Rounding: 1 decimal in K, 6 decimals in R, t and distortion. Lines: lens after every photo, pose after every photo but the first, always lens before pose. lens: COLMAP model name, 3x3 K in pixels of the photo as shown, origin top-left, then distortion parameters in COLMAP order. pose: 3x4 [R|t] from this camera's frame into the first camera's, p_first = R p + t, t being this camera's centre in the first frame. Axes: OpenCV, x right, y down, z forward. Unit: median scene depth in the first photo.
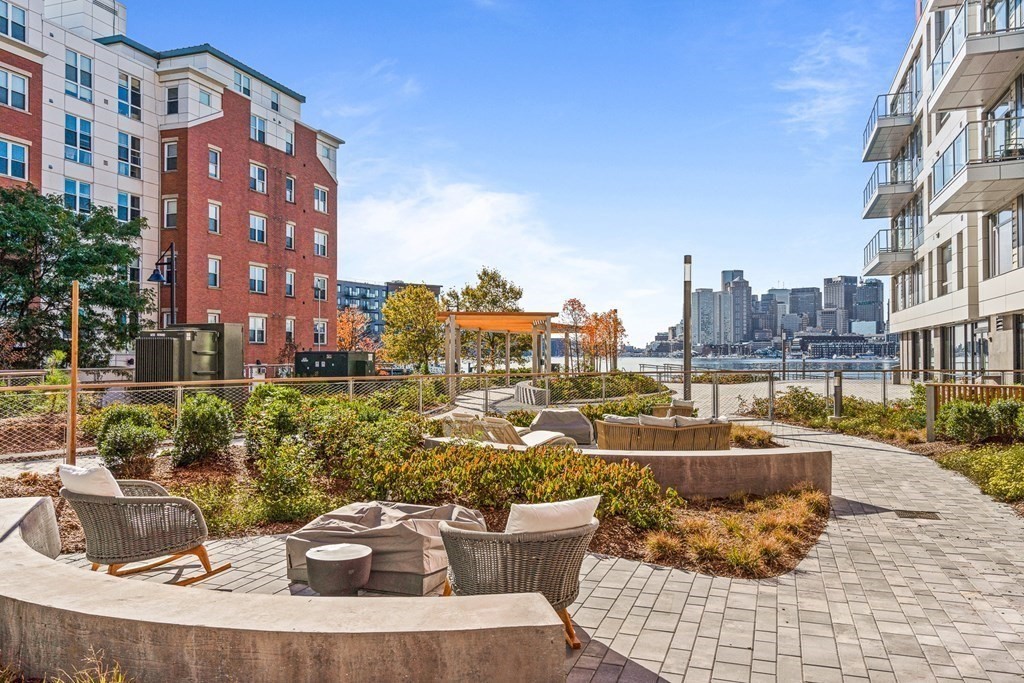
lens RADIAL K [[769.8, 0, 509.6], [0, 769.8, 336.3], [0, 0, 1]] dist [-0.001388, 0.004902]
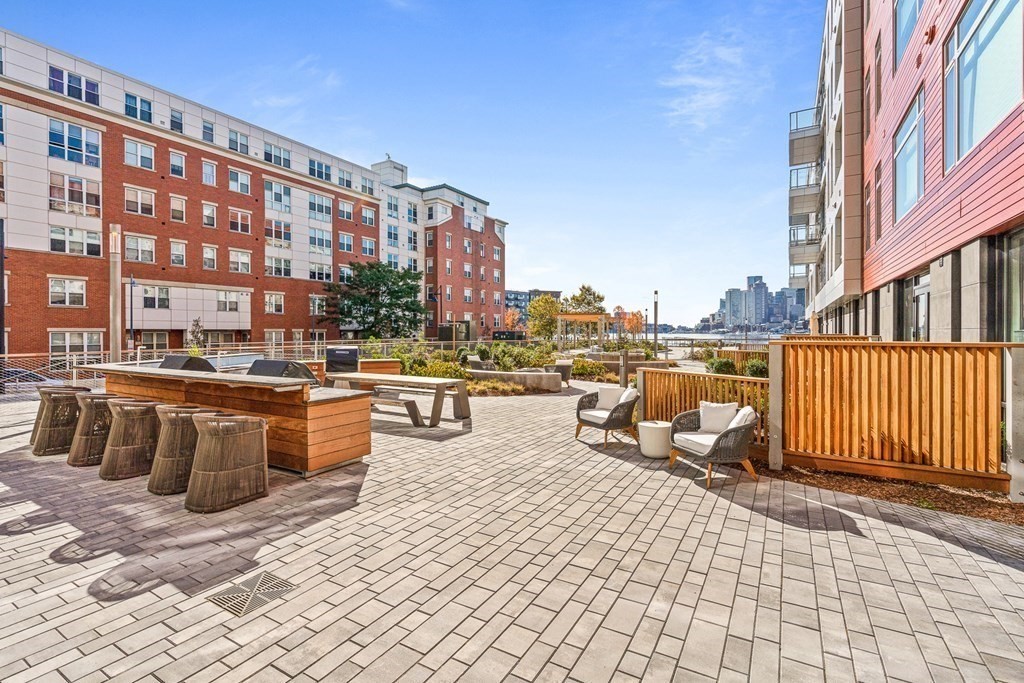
lens RADIAL K [[470.2, 0, 511.2], [0, 470.2, 334.2], [0, 0, 1]] dist [0.000934, -0.000057]
pose [[0.980653, -0.001323, -0.195749, 0.029864], [0.006795, 0.999605, 0.027285, -0.005081], [0.195635, -0.028087, 0.980274, -0.203950]]
